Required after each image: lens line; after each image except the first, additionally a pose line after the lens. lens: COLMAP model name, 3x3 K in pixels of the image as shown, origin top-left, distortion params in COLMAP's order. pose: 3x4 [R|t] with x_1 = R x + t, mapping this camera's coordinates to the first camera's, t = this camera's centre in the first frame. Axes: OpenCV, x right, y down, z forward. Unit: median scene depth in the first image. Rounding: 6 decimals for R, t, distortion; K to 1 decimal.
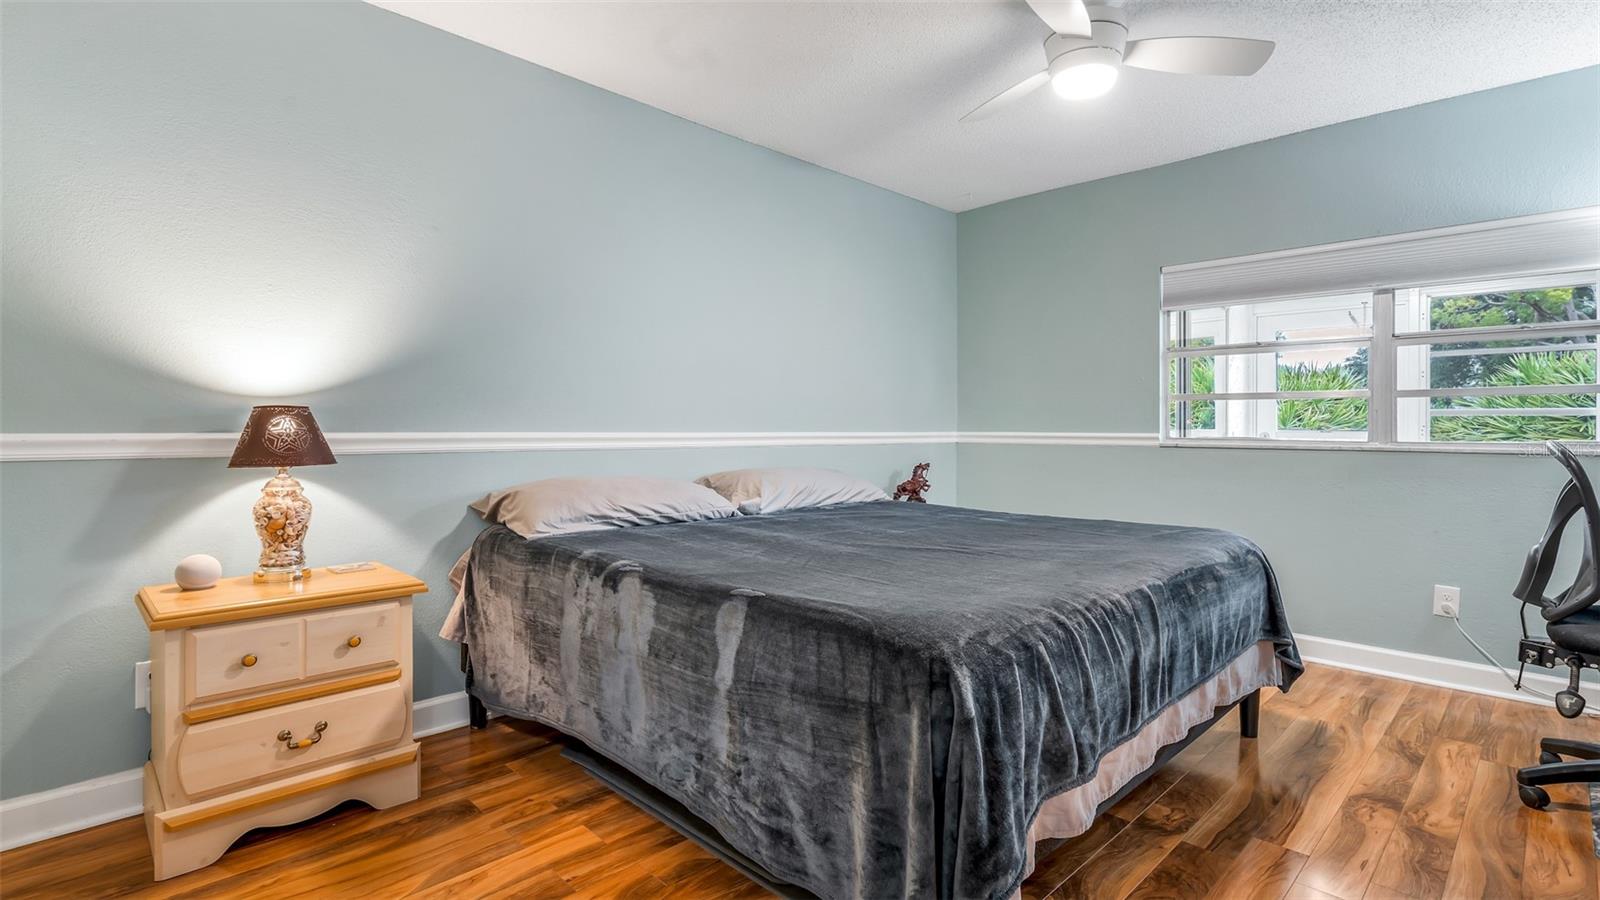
lens RADIAL K [[762.0, 0, 809.1], [0, 762.0, 437.5], [0, 0, 1]] dist [-0.002186, -0.000142]
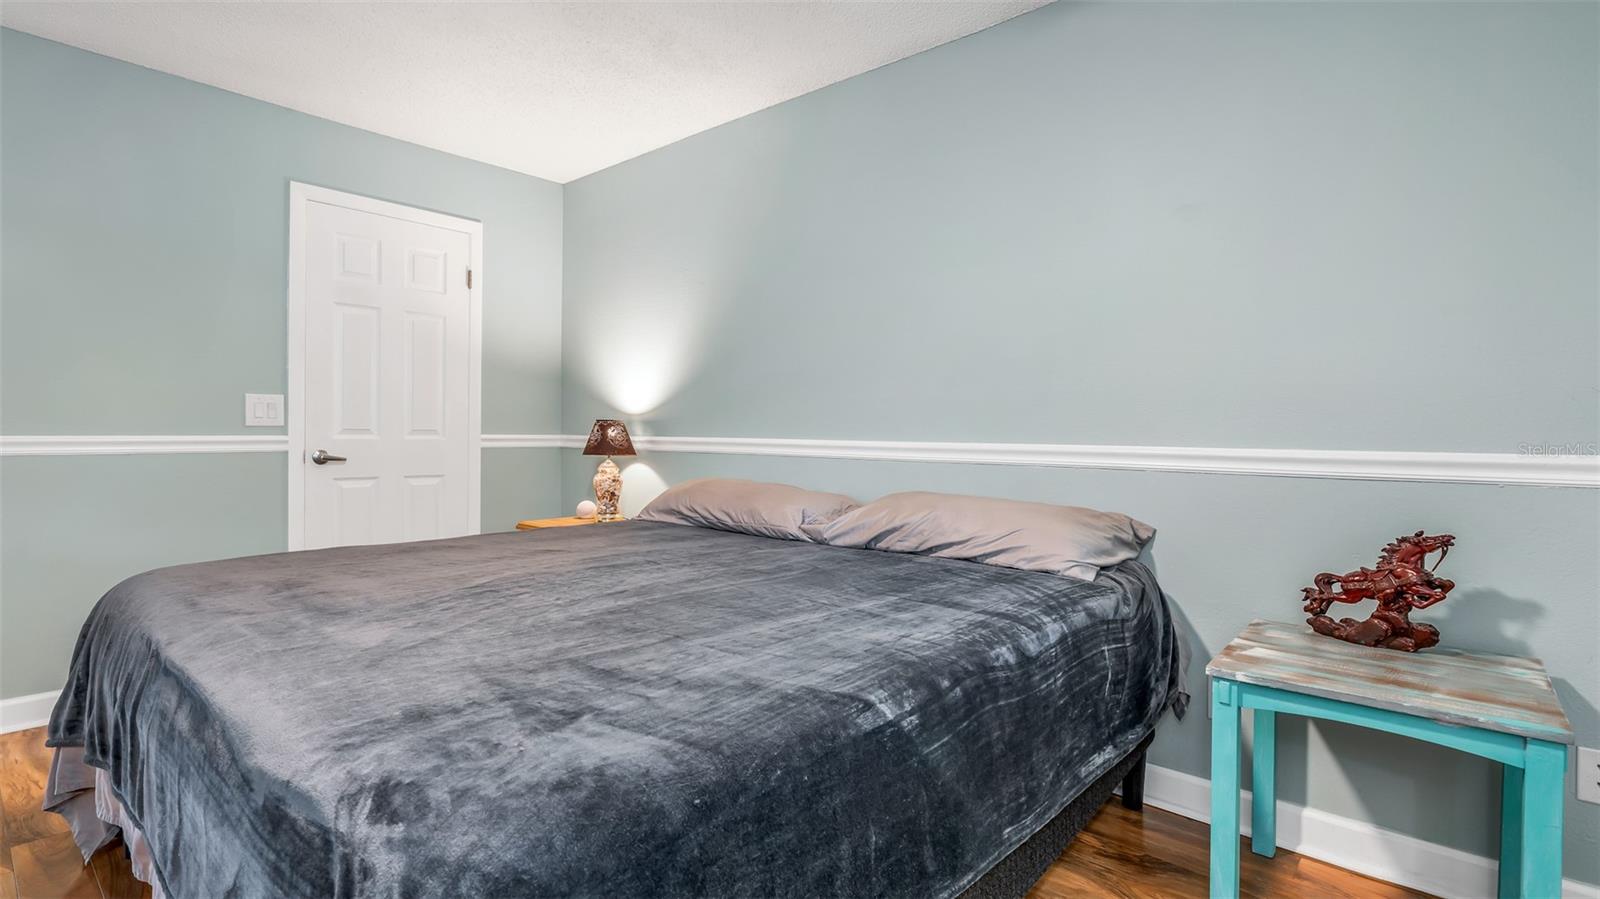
lens RADIAL K [[762.0, 0, 809.1], [0, 762.0, 437.0], [0, 0, 1]] dist [-0.002186, -0.000142]
pose [[0.057758, -0.003833, -0.998323, 0.737134], [-0.029060, 0.999562, -0.005519, -0.005048], [0.997908, 0.029330, 0.057621, 0.955696]]
